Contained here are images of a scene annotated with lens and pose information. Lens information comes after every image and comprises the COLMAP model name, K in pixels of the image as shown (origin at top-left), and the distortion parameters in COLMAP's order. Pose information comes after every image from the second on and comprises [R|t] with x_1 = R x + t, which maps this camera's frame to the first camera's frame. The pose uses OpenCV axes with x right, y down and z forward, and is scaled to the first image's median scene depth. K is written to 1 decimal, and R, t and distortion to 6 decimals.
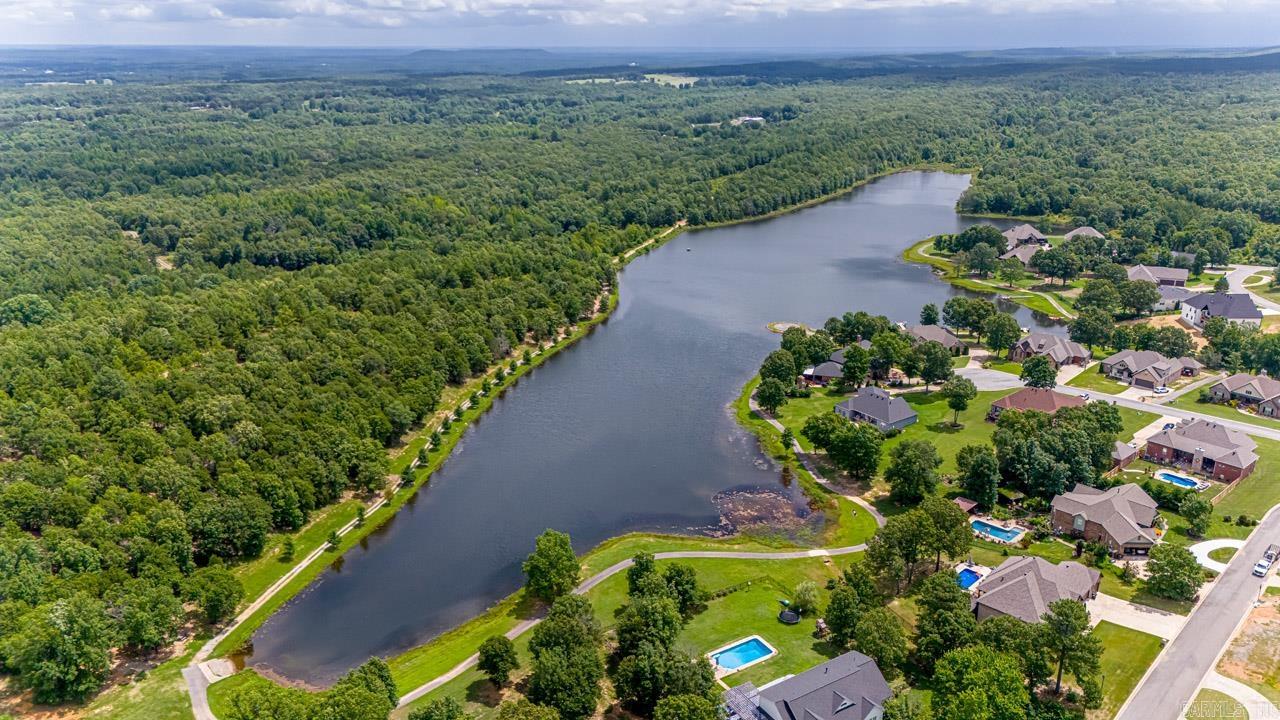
lens RADIAL K [[925.6, 0, 640.0], [0, 925.6, 360.0], [0, 0, 1]] dist [0.075091, -0.105885]
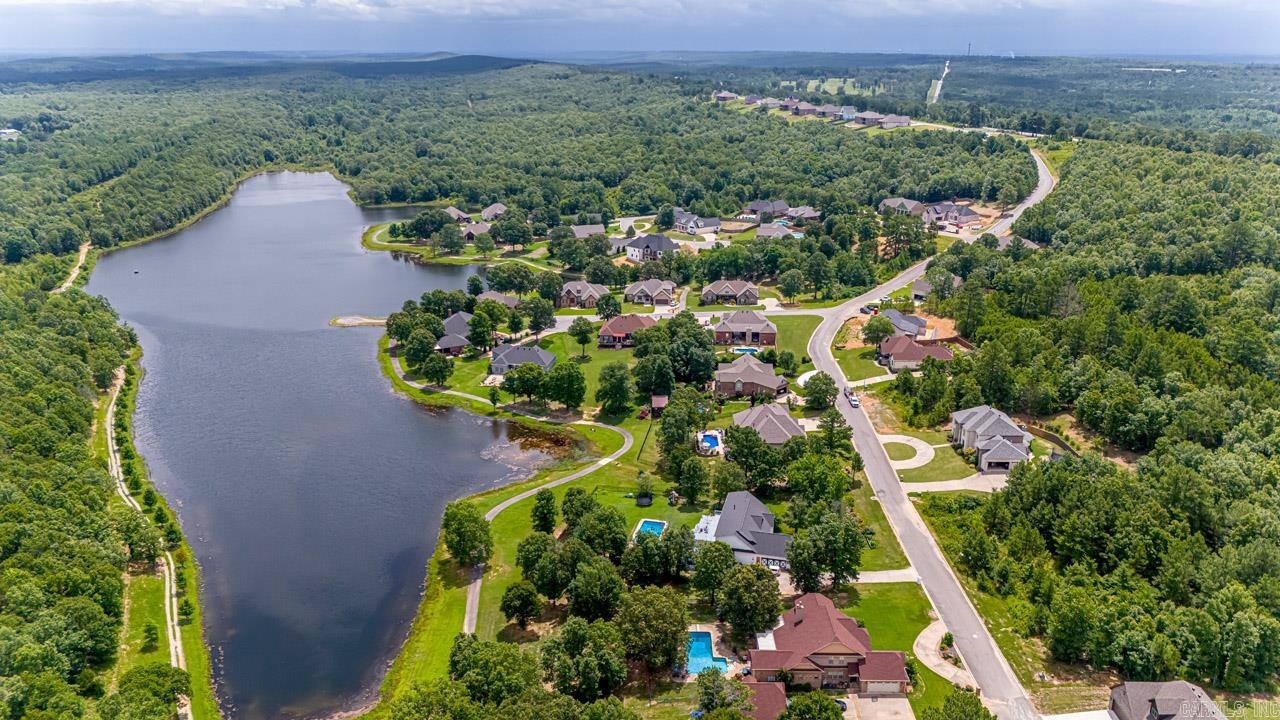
lens RADIAL K [[925.6, 0, 640.0], [0, 925.6, 360.0], [0, 0, 1]] dist [0.075091, -0.105885]
pose [[0.705843, -0.215806, 0.674695, -0.282871], [0.218235, 0.972385, 0.082714, -0.007406], [-0.673913, 0.088859, 0.733447, 0.028750]]
